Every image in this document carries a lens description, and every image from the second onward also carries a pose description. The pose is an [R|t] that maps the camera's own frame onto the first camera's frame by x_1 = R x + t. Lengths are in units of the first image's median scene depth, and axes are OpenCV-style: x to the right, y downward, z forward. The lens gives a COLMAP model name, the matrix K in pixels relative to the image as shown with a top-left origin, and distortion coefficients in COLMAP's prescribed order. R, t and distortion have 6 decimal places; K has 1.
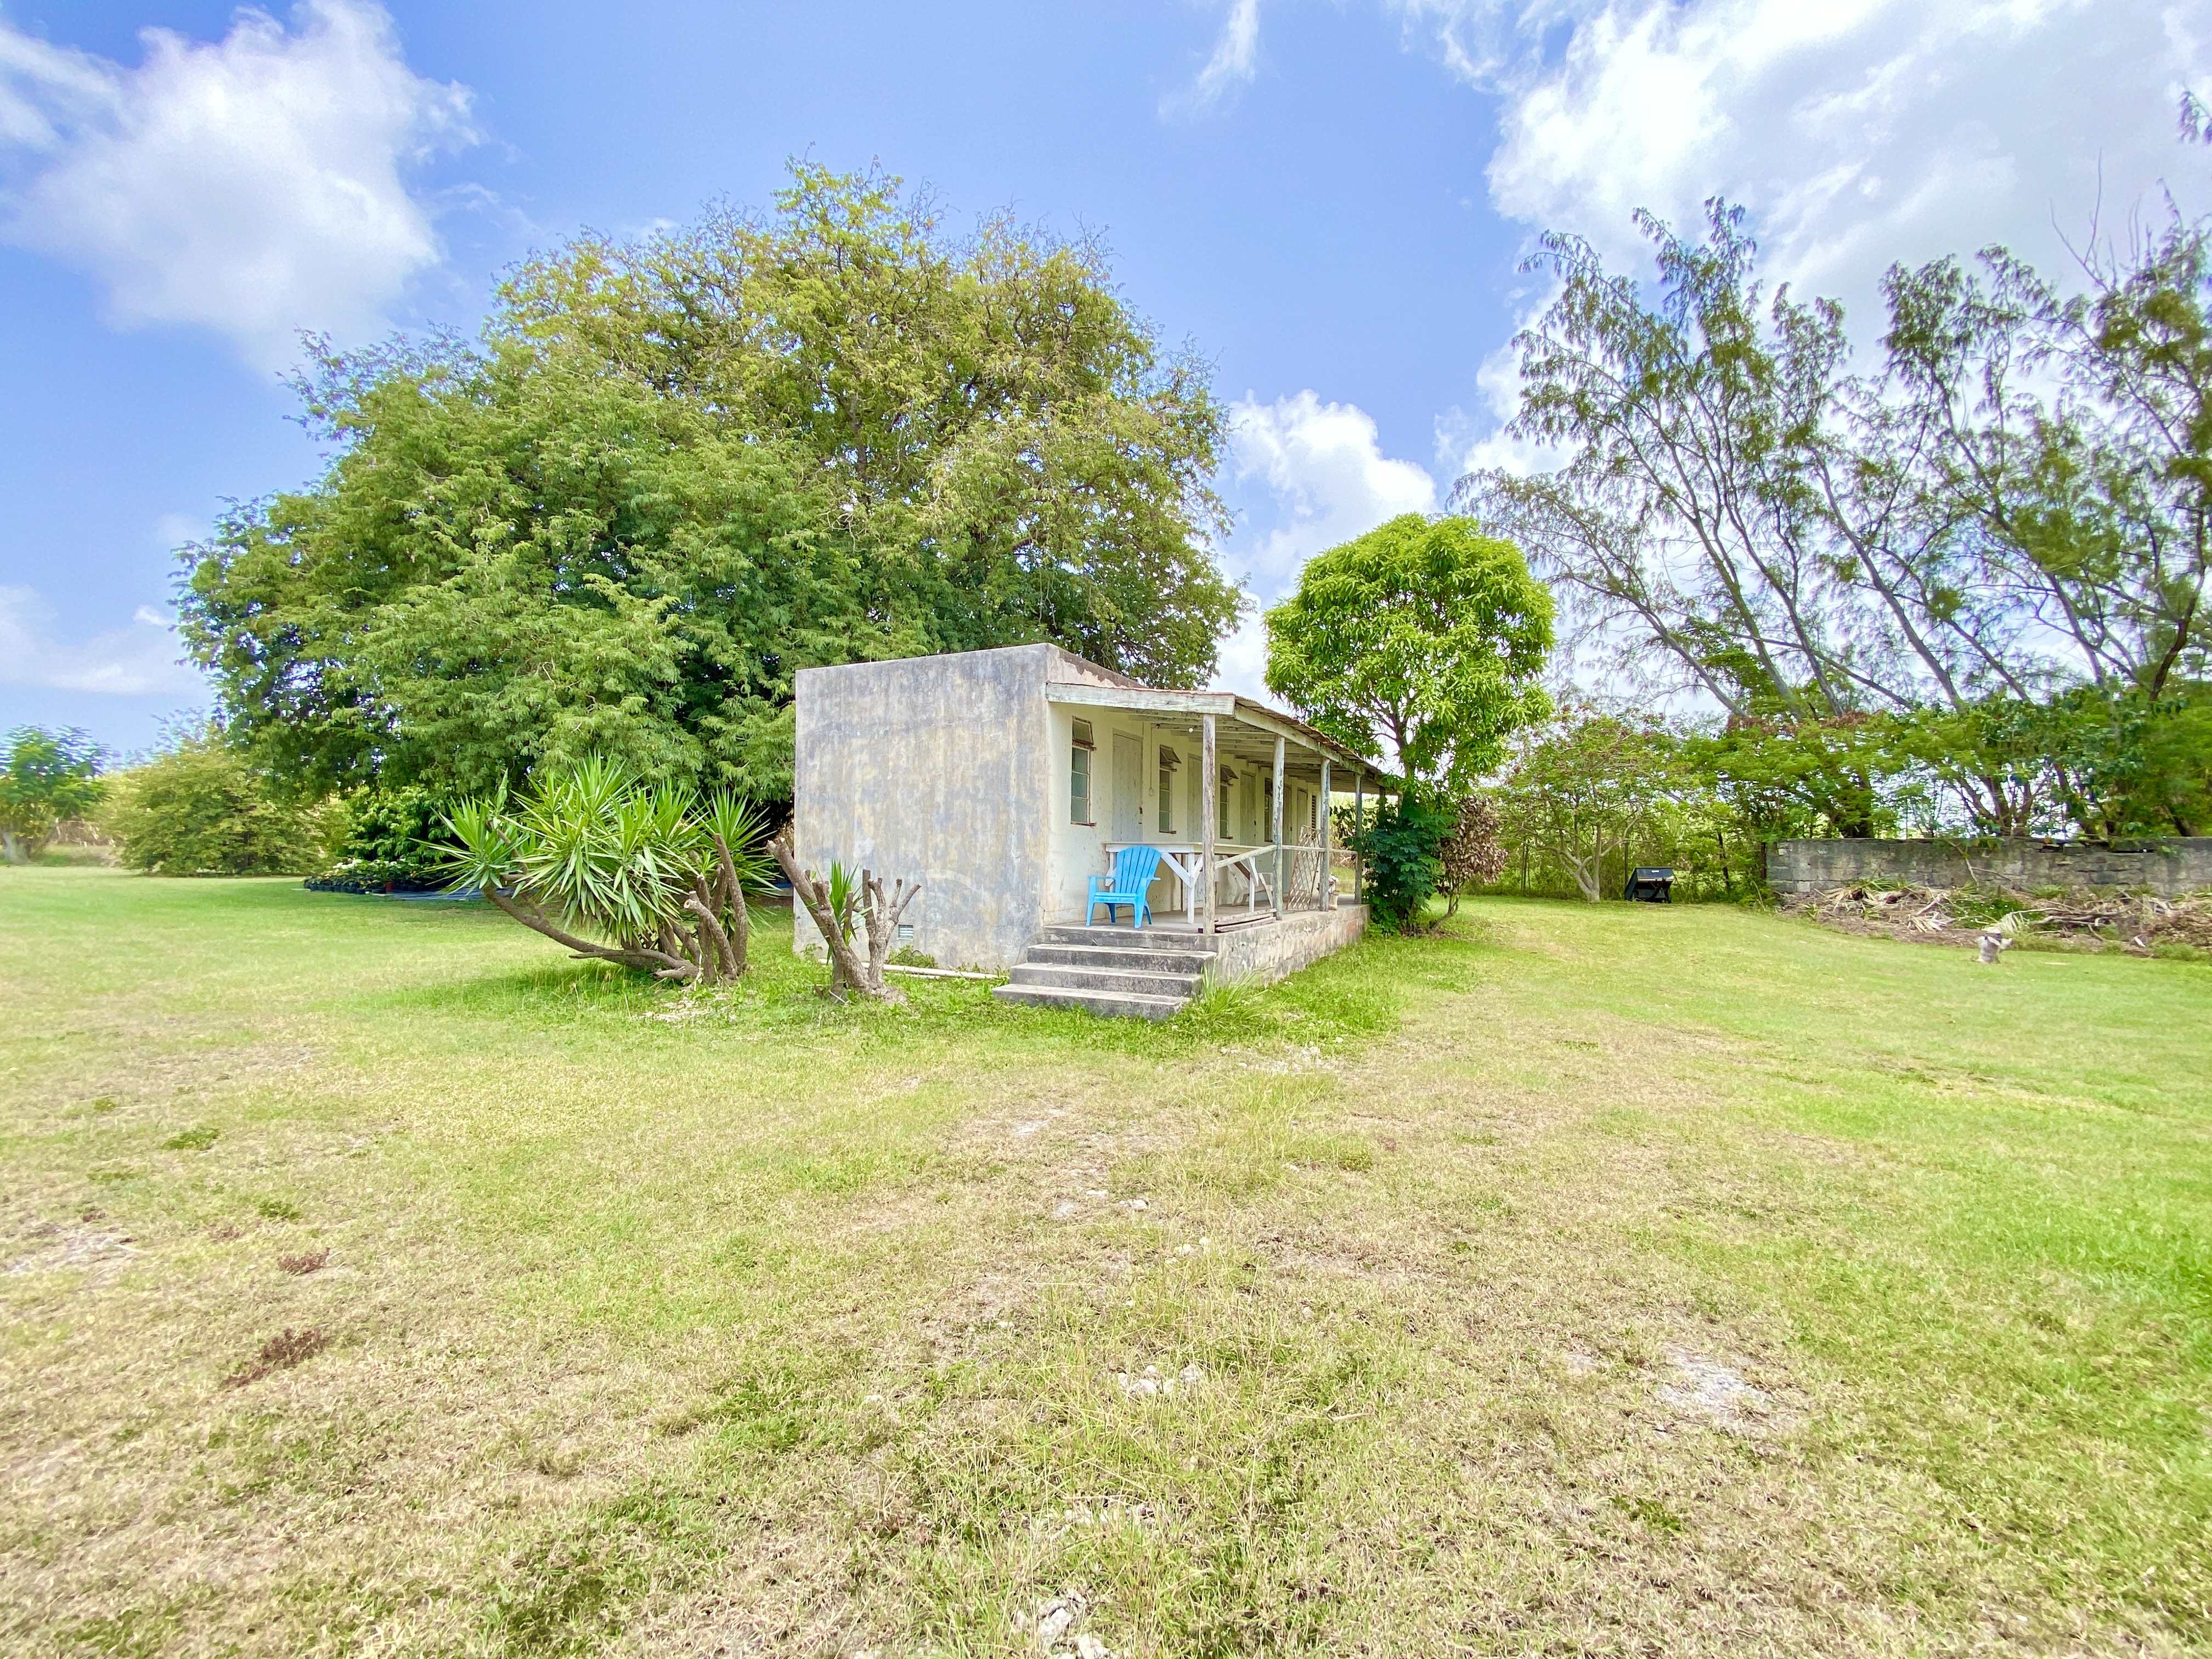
lens RADIAL K [[889.0, 0, 1103.6], [0, 889.0, 848.2], [0, 0, 1]] dist [0.023059, -0.024037]
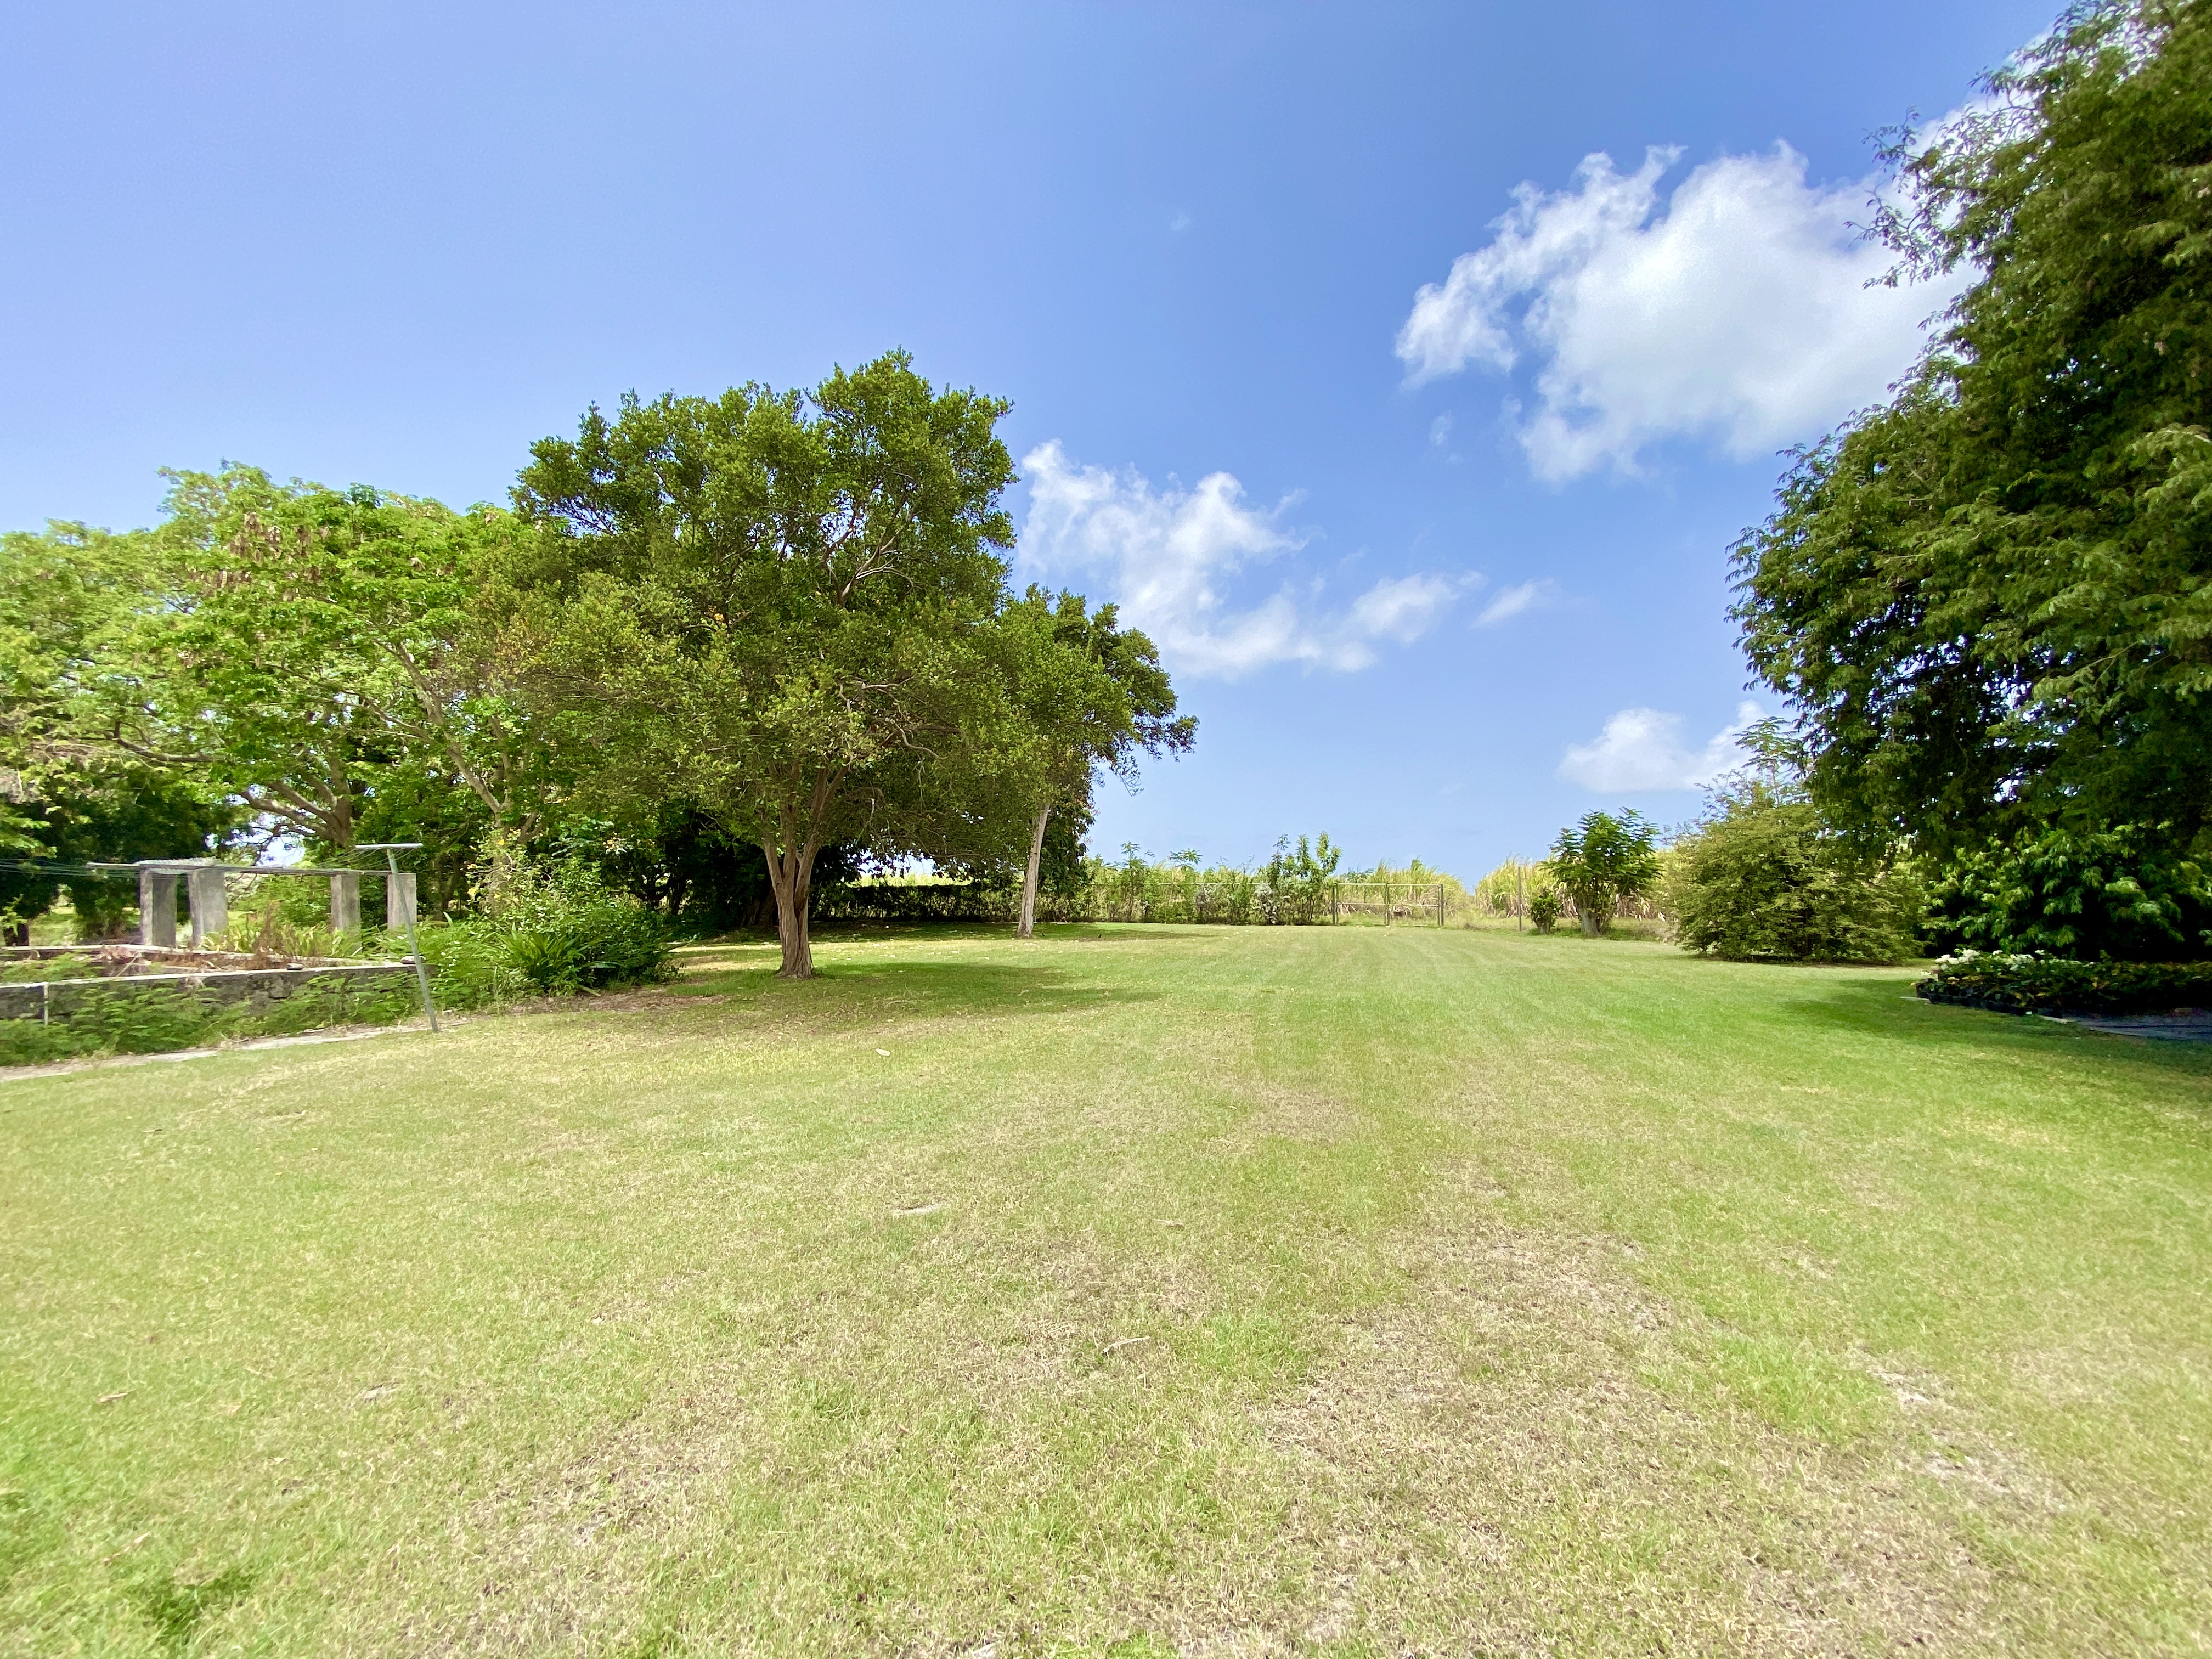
lens RADIAL K [[903.1, 0, 1113.2], [0, 903.1, 839.5], [0, 0, 1]] dist [-0.025747, -0.000112]
pose [[0.186160, -0.078425, -0.979384, -0.279056], [-0.006715, 0.996684, -0.081086, -0.011435], [0.982496, 0.021672, 0.185016, 0.225083]]
